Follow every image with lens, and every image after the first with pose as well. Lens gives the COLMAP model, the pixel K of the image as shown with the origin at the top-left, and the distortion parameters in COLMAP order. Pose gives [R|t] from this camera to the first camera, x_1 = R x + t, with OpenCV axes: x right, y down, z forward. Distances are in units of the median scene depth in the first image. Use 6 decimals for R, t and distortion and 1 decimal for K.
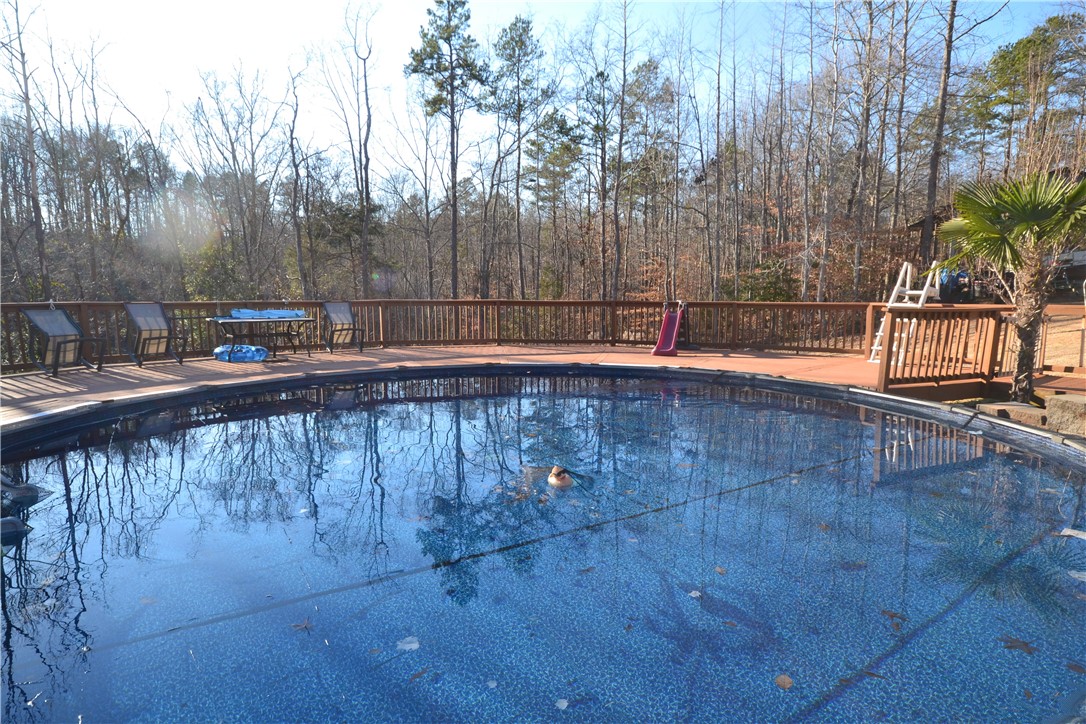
lens RADIAL K [[638.2, 0, 536.6], [0, 638.2, 367.8], [0, 0, 1]] dist [0.036349, -0.002828]
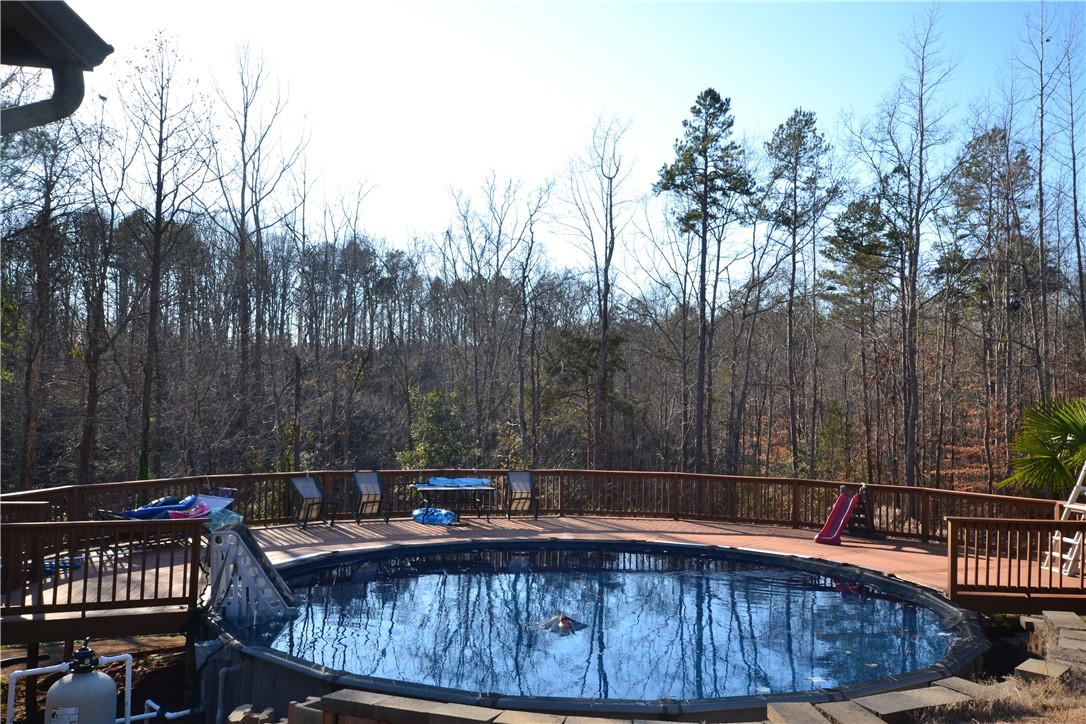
lens RADIAL K [[931.8, 0, 544.9], [0, 931.8, 362.3], [0, 0, 1]] dist [-0.002300, 0.004251]
pose [[0.932343, 0.002067, -0.361568, 0.299140], [-0.064161, 0.985060, -0.159815, -0.036029], [0.355836, 0.172202, 0.918546, -0.464675]]
